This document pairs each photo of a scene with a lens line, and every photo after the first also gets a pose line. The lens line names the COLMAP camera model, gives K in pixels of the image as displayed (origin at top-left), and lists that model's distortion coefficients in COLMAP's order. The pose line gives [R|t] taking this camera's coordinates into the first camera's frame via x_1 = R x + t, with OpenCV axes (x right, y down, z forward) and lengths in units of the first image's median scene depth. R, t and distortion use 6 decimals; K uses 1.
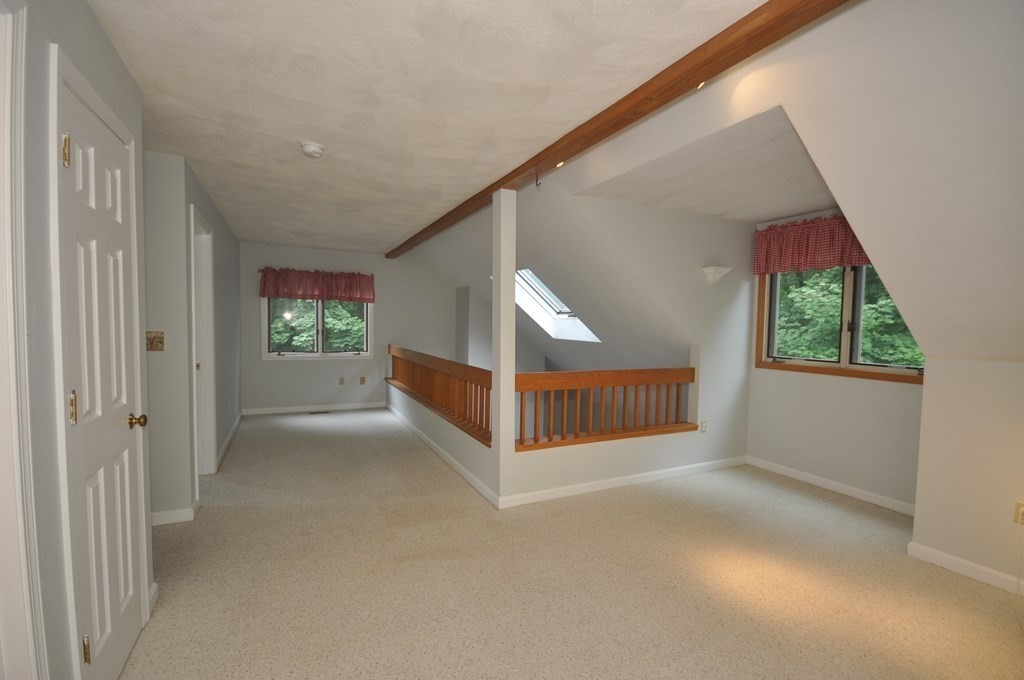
lens RADIAL K [[447.3, 0, 508.7], [0, 447.3, 344.8], [0, 0, 1]] dist [-0.001125, -0.000214]
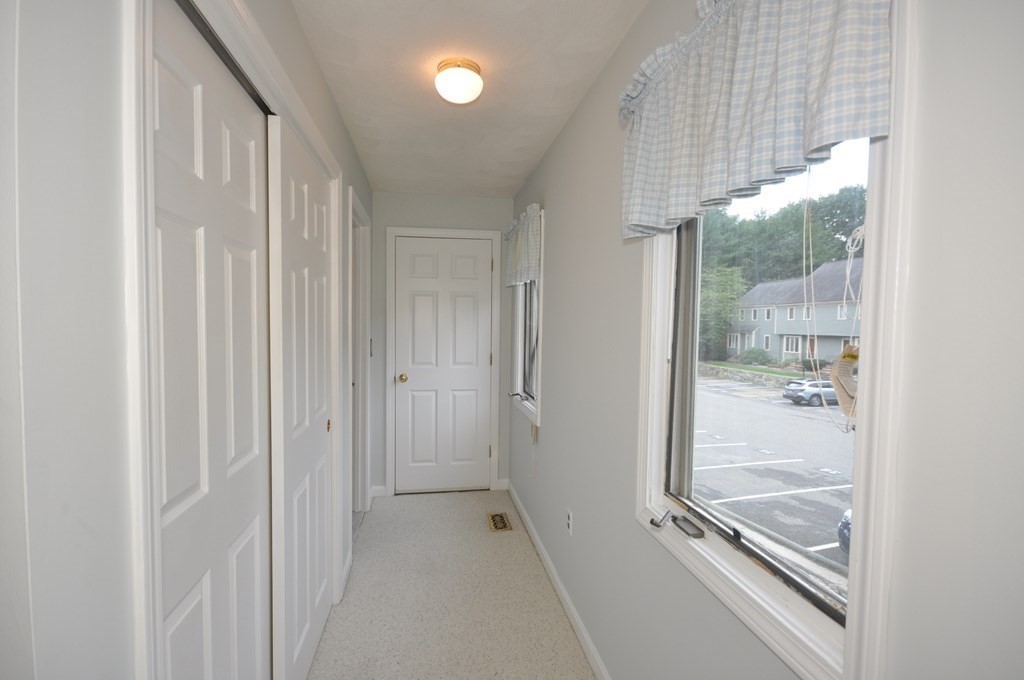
lens RADIAL K [[462.7, 0, 509.3], [0, 462.7, 346.0], [0, 0, 1]] dist [0.001456, 0.000193]
pose [[0.939620, 0.013282, -0.341961, -0.209518], [-0.026698, 0.999046, -0.034555, -0.040105], [0.341176, 0.041599, 0.939079, 0.408512]]
